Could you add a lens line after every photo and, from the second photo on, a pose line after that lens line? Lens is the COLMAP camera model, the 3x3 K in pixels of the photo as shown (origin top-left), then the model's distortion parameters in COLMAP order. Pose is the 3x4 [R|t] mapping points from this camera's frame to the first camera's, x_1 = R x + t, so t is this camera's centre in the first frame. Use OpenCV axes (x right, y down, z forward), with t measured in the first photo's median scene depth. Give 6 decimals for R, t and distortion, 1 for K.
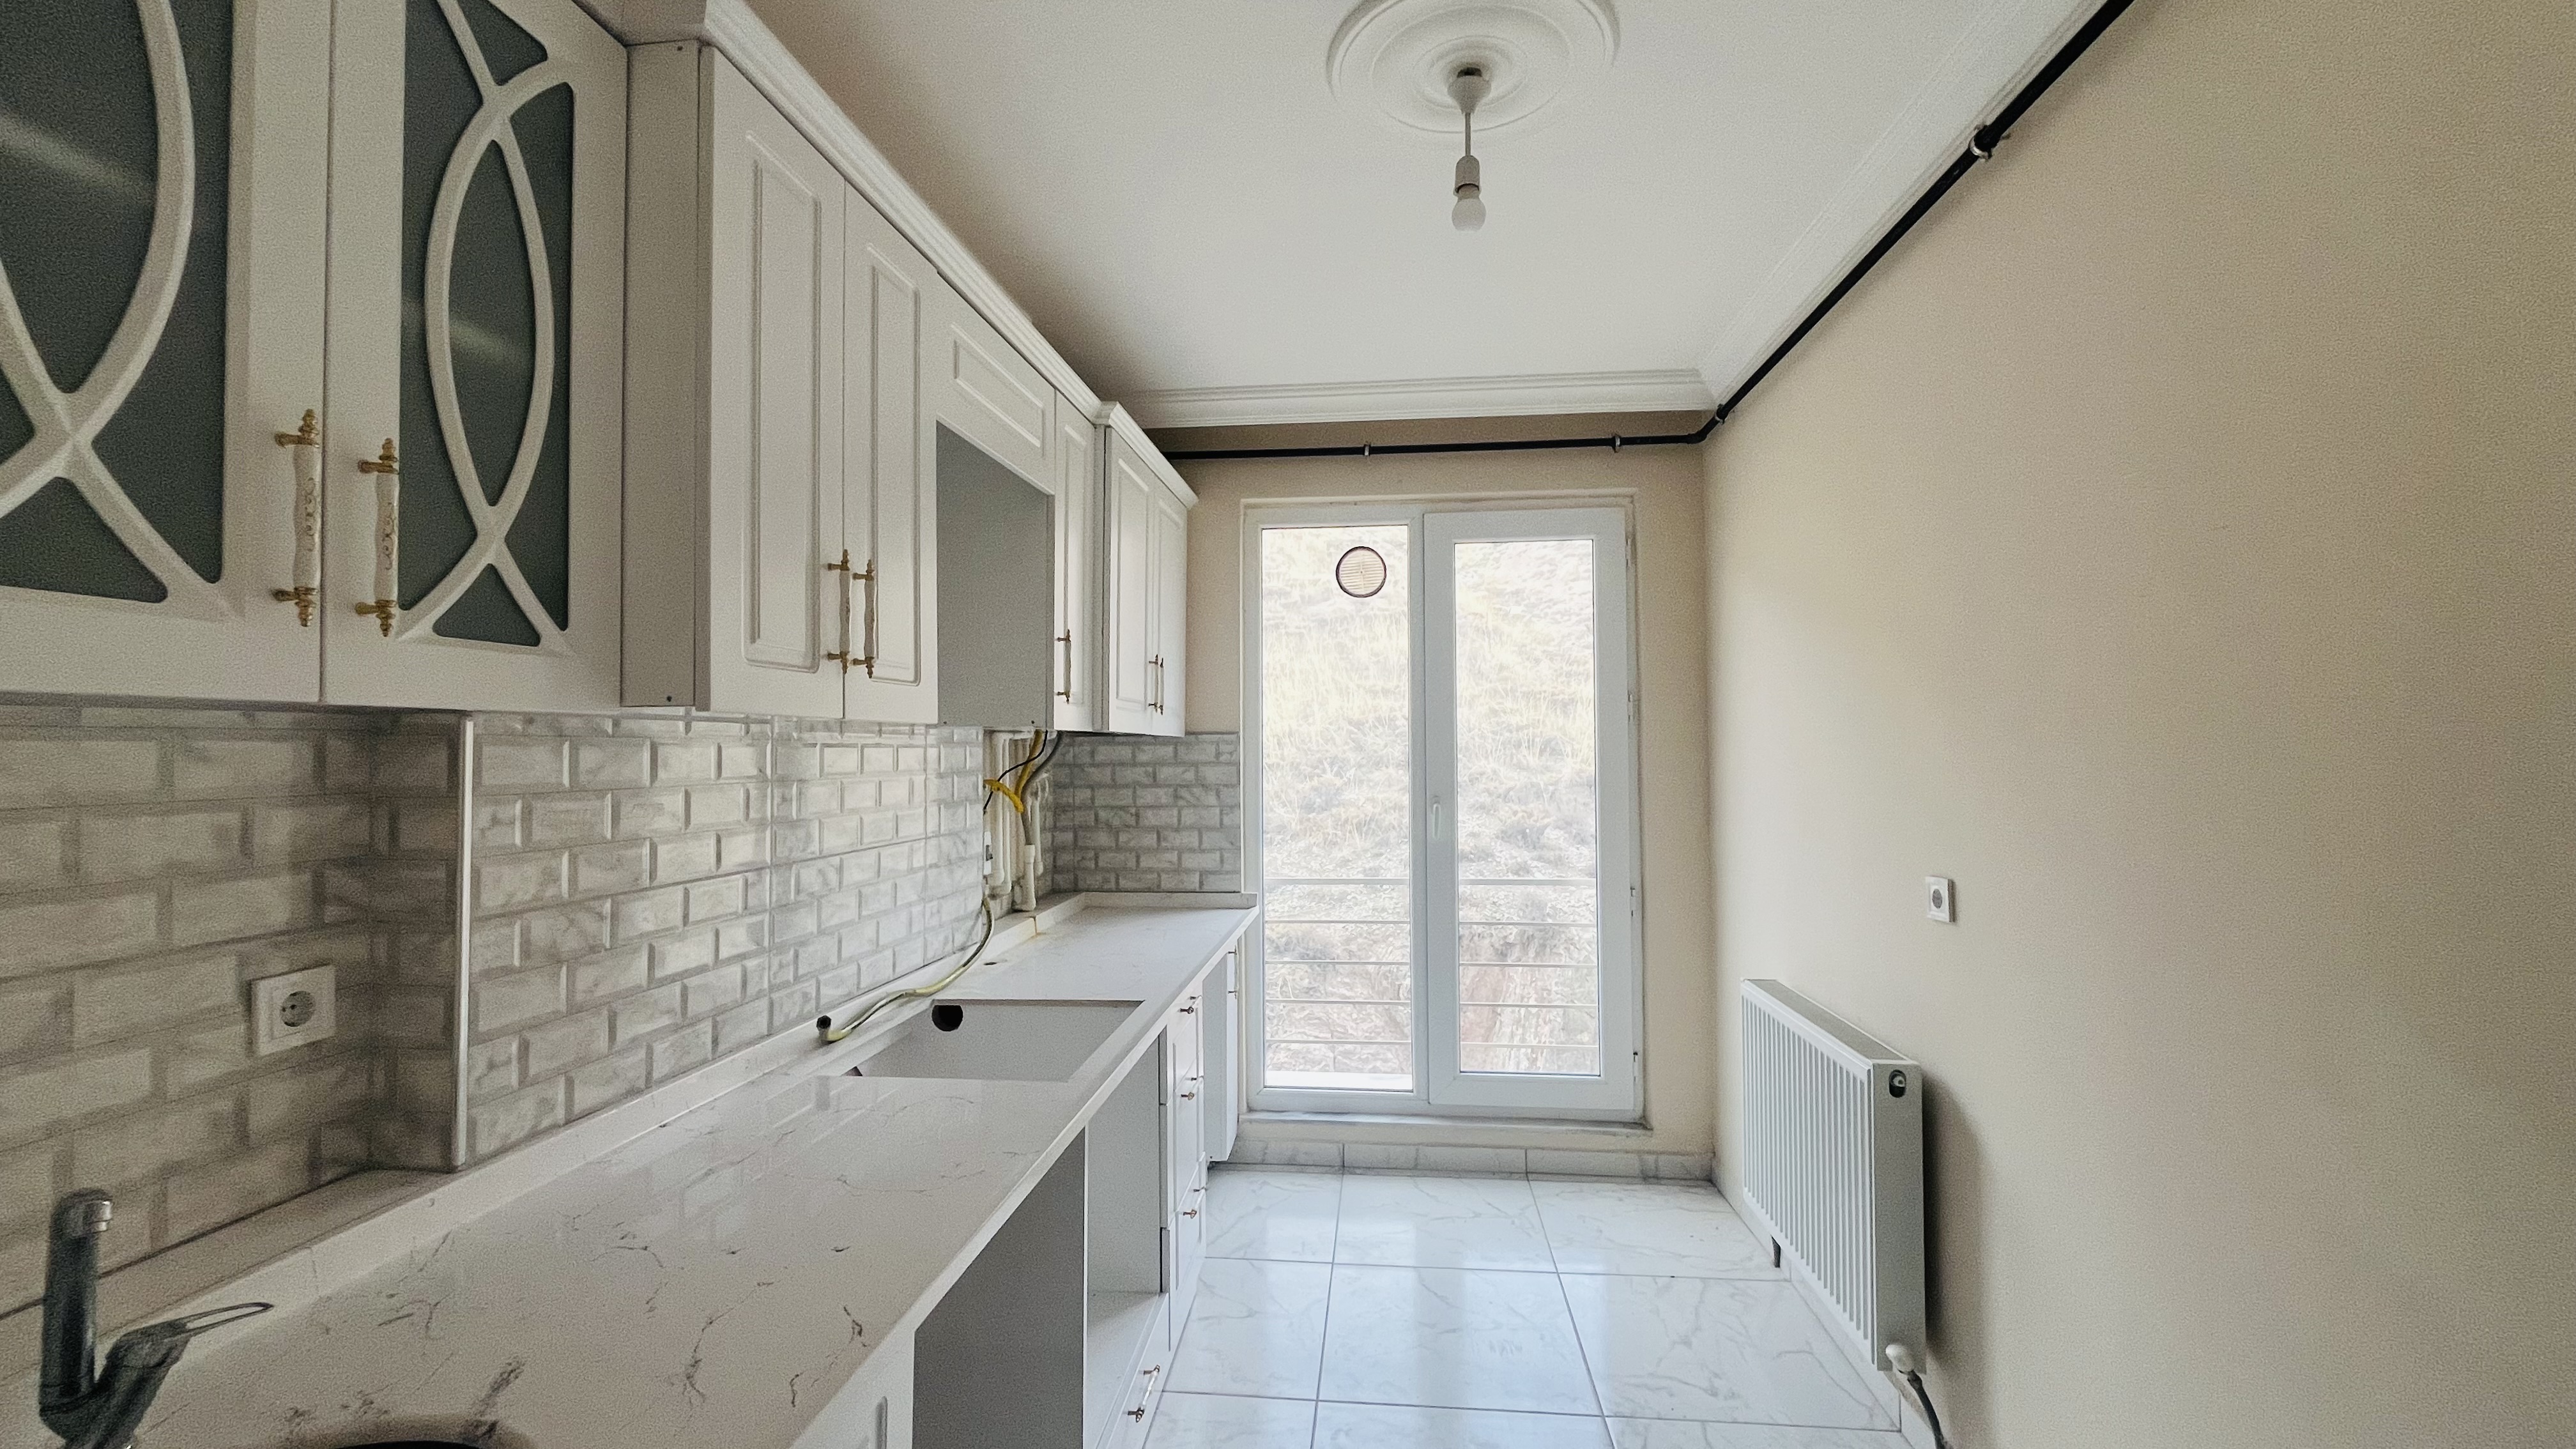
lens RADIAL K [[1030.7, 0, 1288.0], [0, 1030.7, 724.5], [0, 0, 1]] dist [-0.001393, -0.000379]
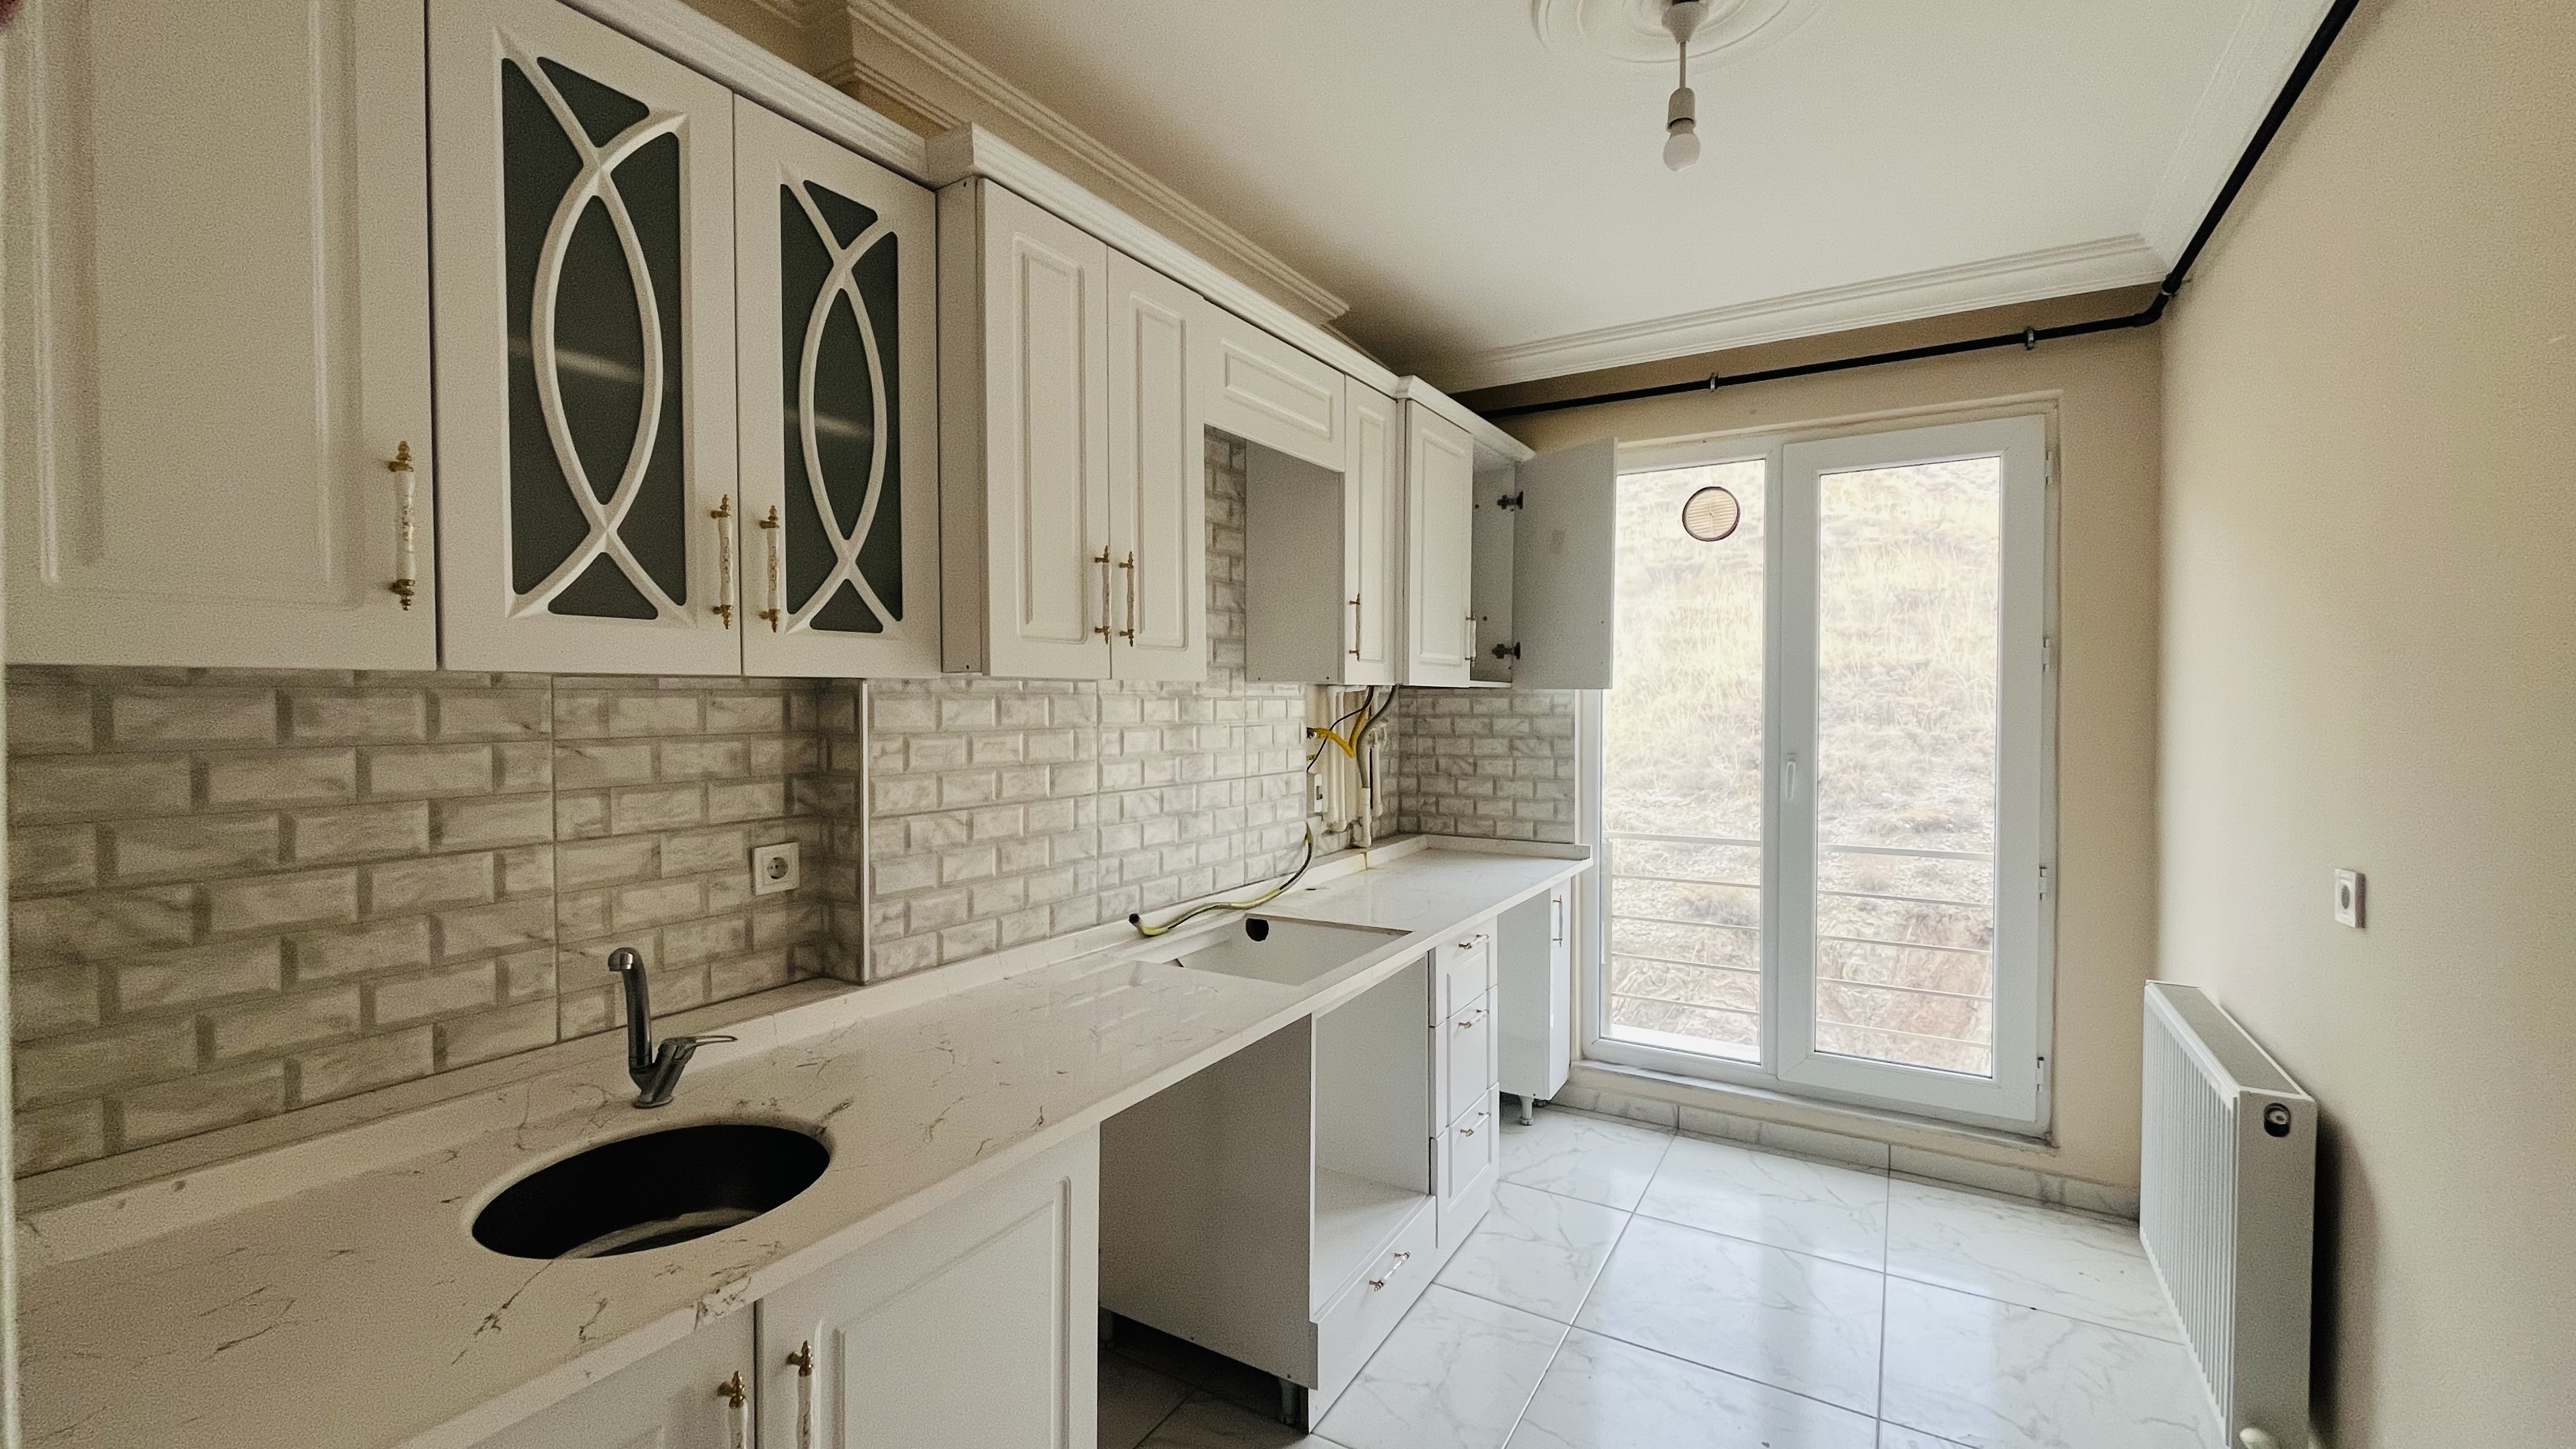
lens RADIAL K [[1030.7, 0, 1288.0], [0, 1030.7, 724.5], [0, 0, 1]] dist [-0.001393, -0.000379]
pose [[0.906921, 0.013289, -0.421092, 0.254078], [0.007374, 0.998849, 0.047403, -0.006878], [0.421237, -0.046096, 0.905778, -0.053052]]
